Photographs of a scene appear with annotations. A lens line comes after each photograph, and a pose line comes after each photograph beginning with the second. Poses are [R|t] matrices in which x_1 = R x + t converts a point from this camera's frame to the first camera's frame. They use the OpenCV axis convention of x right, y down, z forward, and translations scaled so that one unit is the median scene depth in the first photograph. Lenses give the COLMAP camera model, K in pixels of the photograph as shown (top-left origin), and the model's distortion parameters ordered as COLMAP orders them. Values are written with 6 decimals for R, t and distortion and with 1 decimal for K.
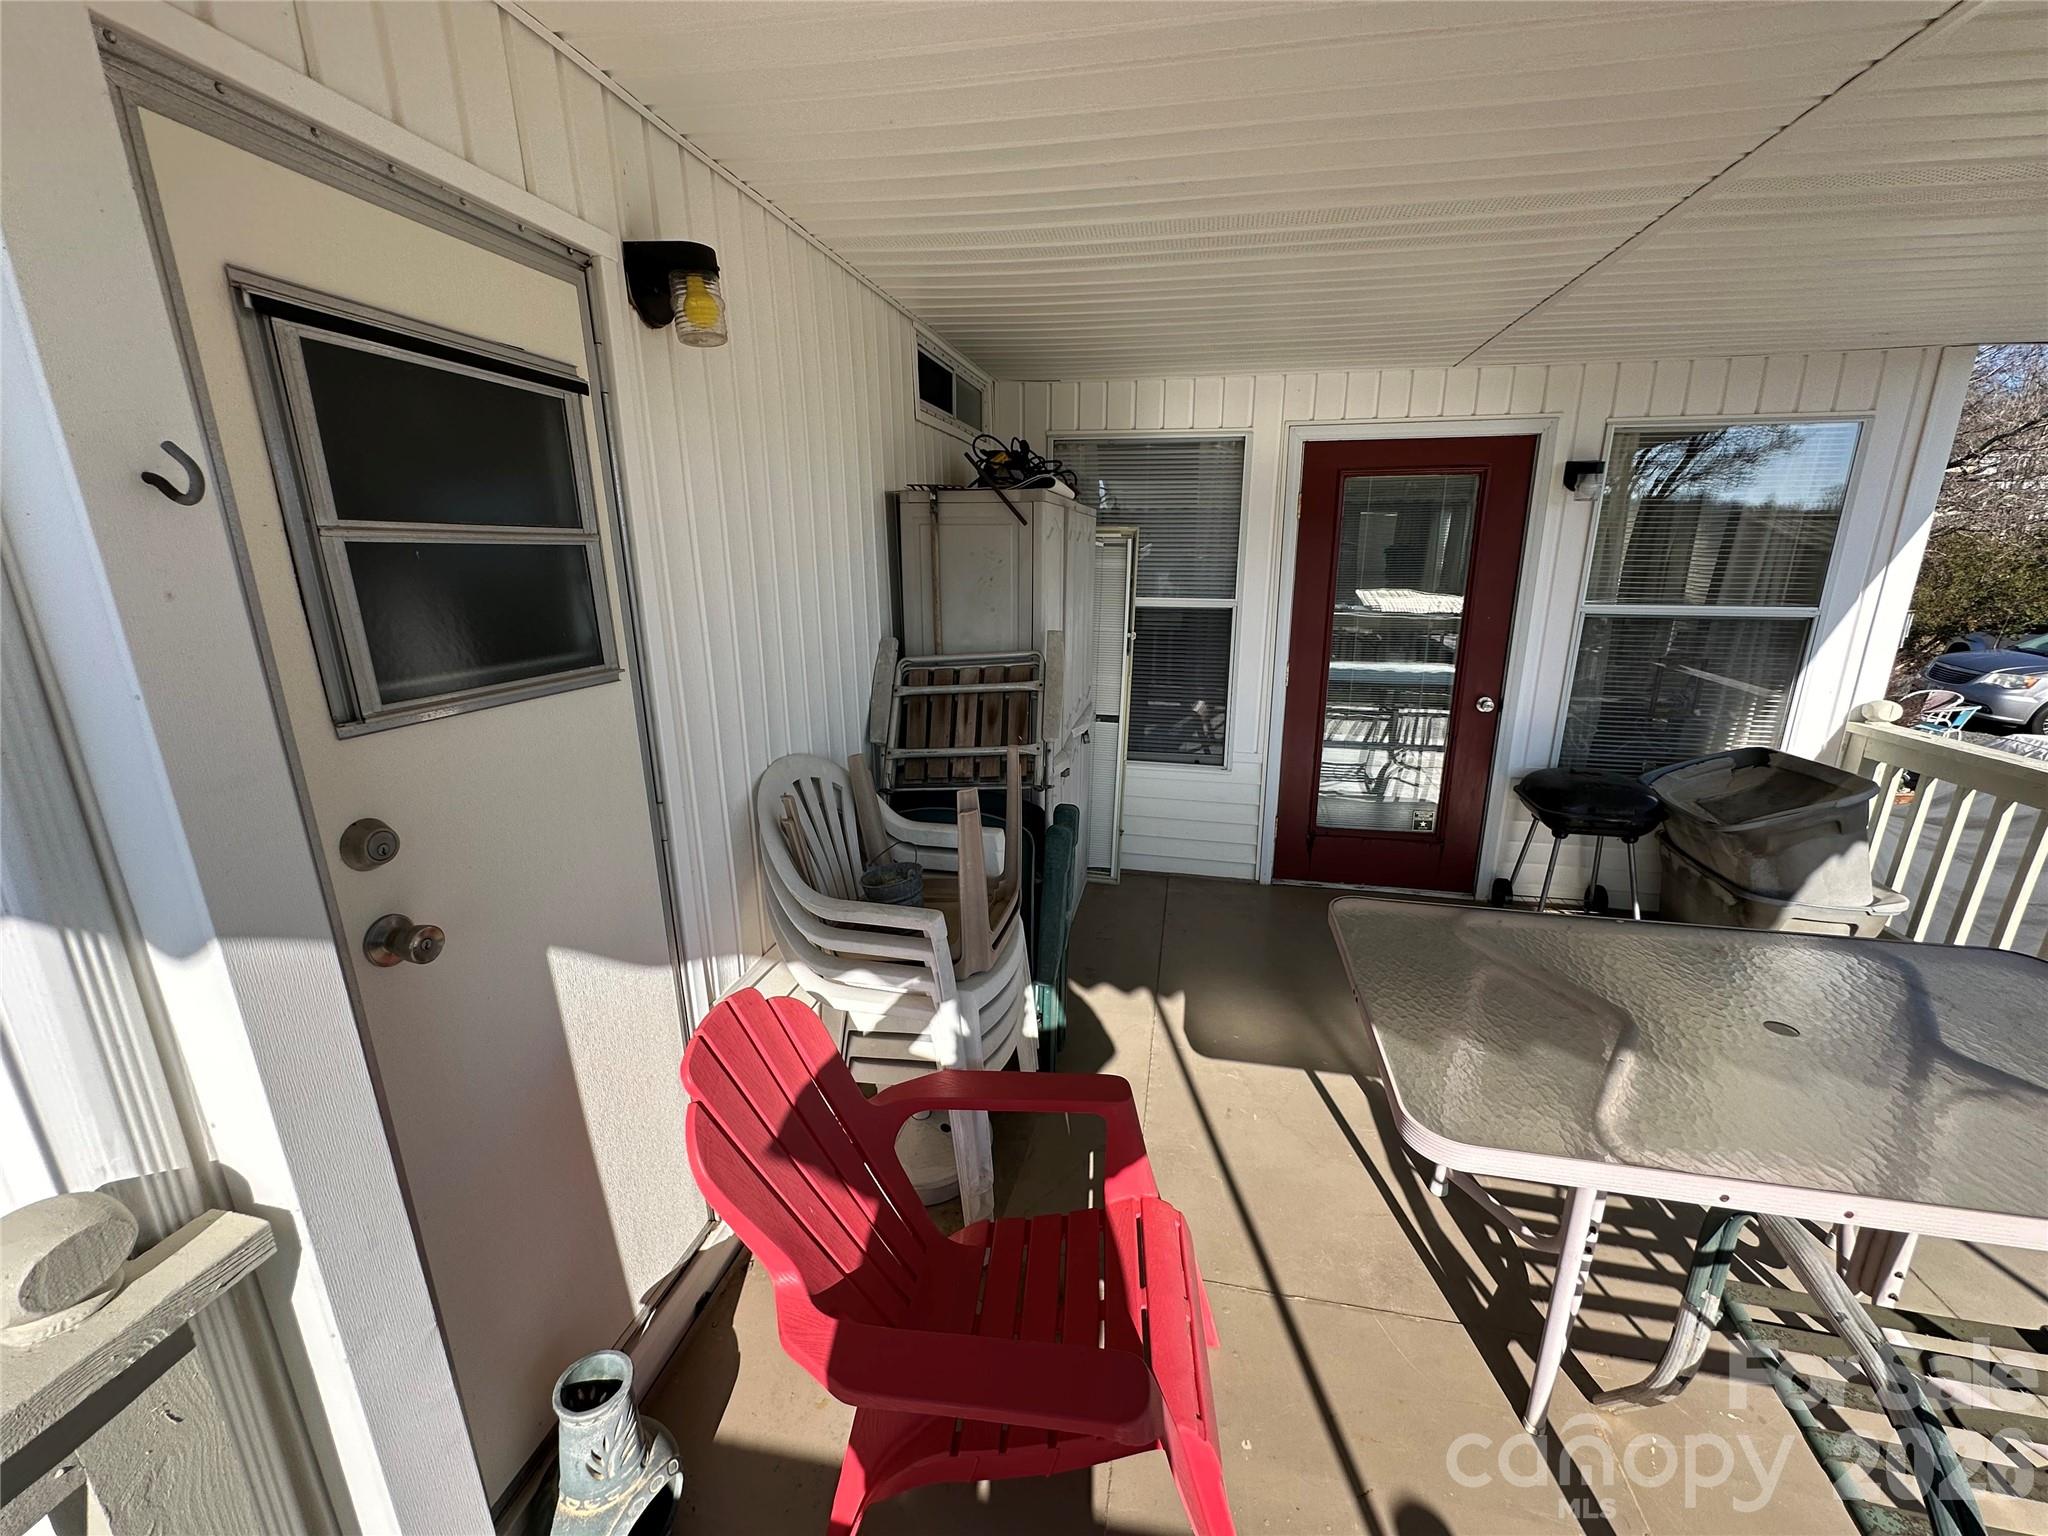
lens RADIAL K [[812.7, 0, 1024.0], [0, 812.7, 768.0], [0, 0, 1]] dist [-0.002551, 0.000316]
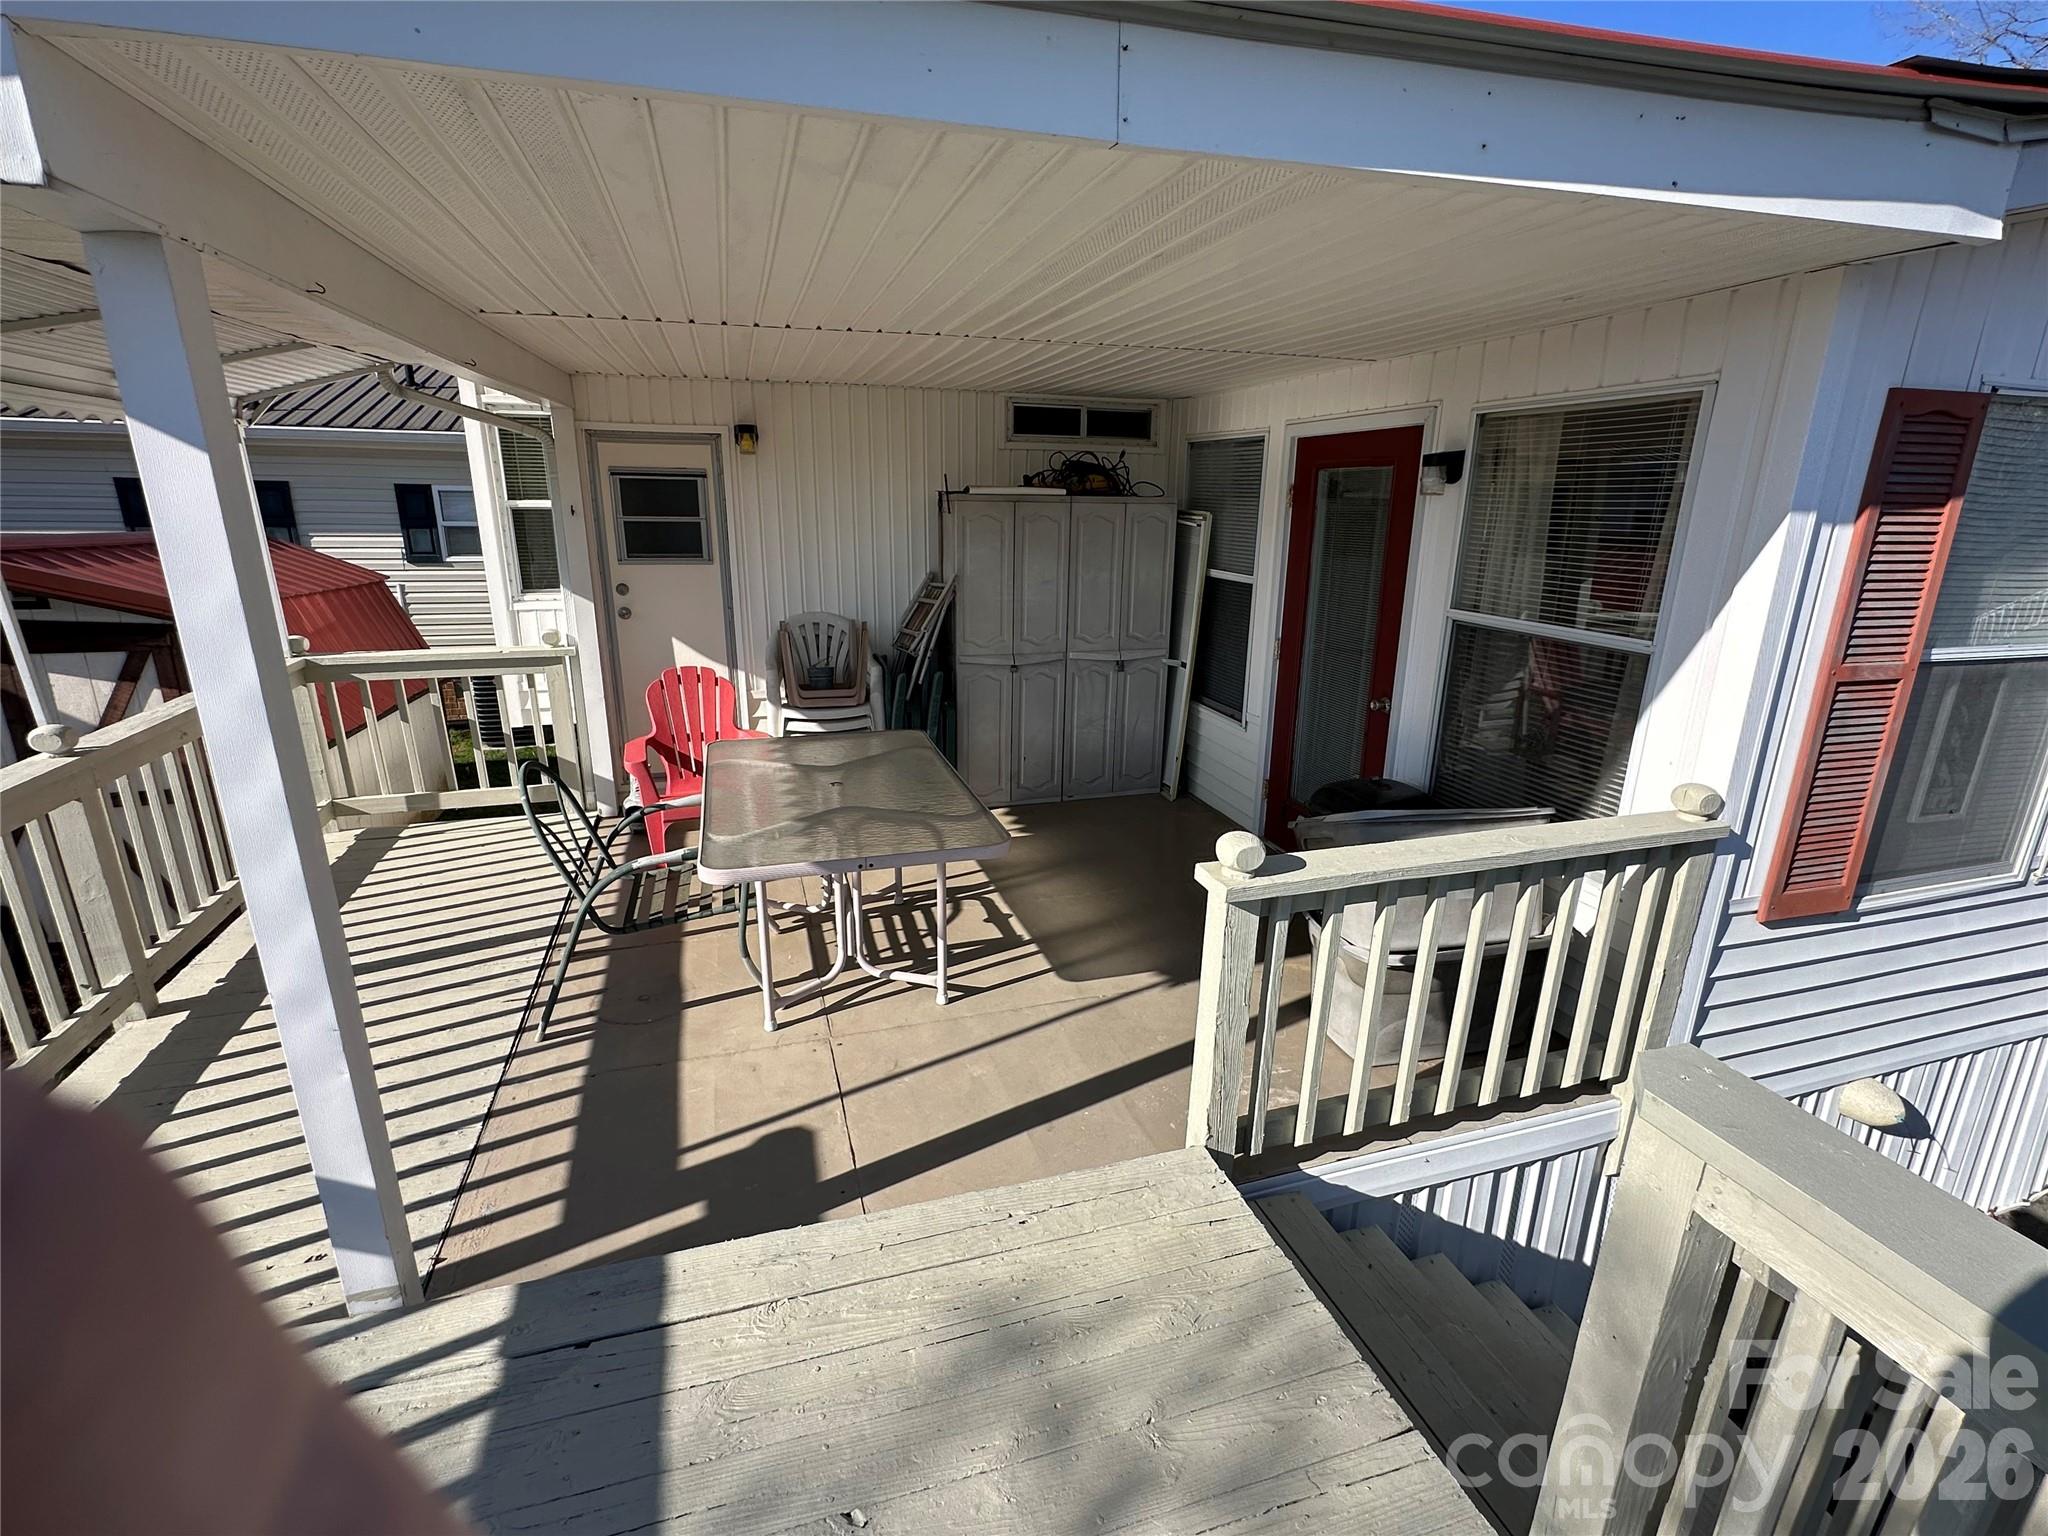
lens RADIAL K [[927.1, 0, 1015.3], [0, 927.1, 775.5], [0, 0, 1]] dist [-0.000140, 0.000489]
pose [[0.487100, 0.257437, -0.834542, 1.408192], [-0.240973, 0.958091, 0.154899, -0.068788], [0.839444, 0.125651, 0.528721, 0.076148]]
